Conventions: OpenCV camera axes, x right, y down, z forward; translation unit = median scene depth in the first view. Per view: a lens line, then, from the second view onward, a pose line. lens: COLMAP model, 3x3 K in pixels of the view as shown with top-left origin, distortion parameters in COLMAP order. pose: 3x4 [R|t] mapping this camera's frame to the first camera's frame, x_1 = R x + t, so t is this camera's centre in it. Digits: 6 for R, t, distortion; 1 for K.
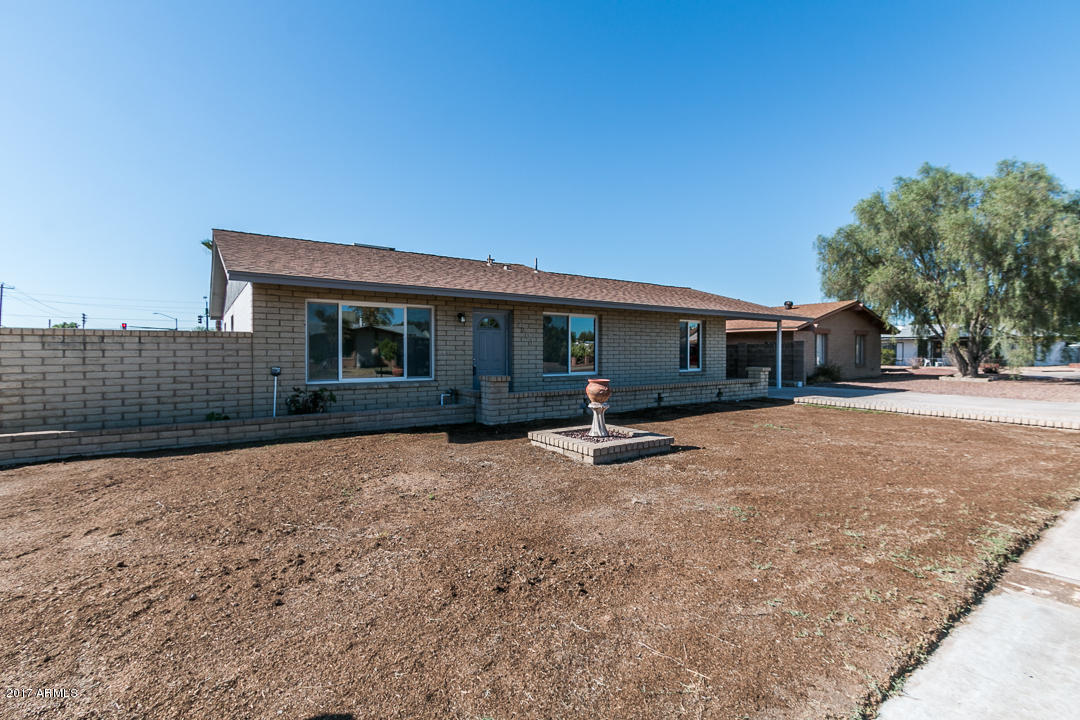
lens RADIAL K [[491.7, 0, 561.3], [0, 491.7, 342.7], [0, 0, 1]] dist [-0.001123, 0.000321]
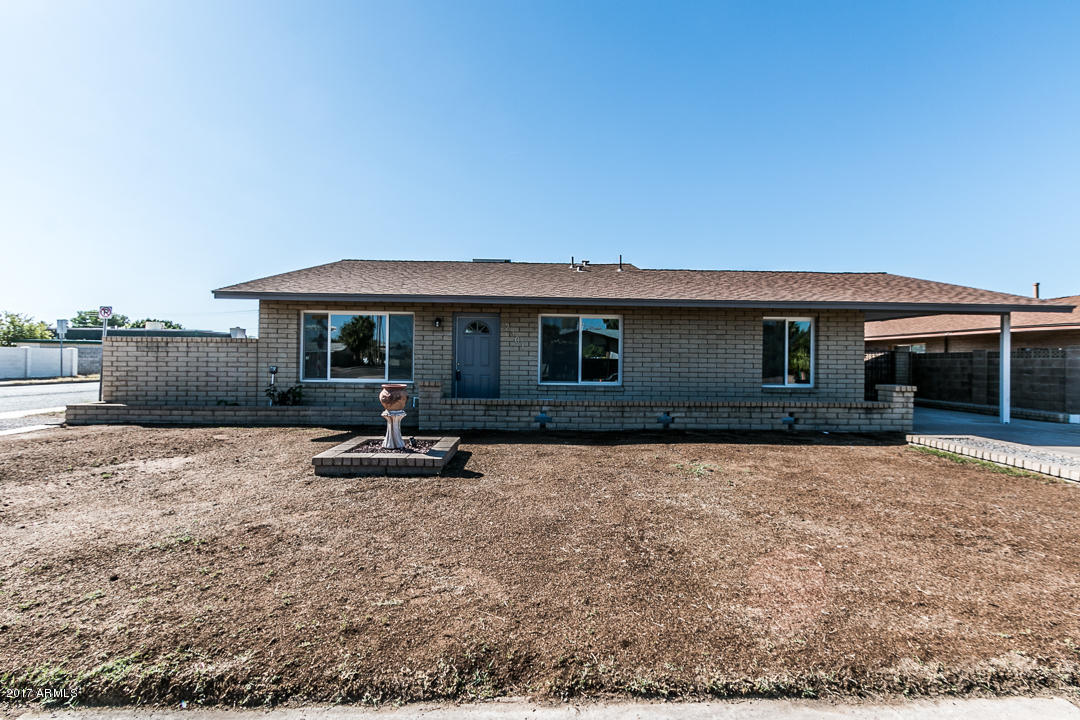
lens RADIAL K [[491.7, 0, 538.9], [0, 491.7, 360.9], [0, 0, 1]] dist [-0.001123, 0.000321]
pose [[0.832023, 0.010489, -0.554643, 0.618668], [-0.002115, 0.999874, 0.015735, 0.013448], [0.554738, -0.011919, 0.831940, 0.321471]]
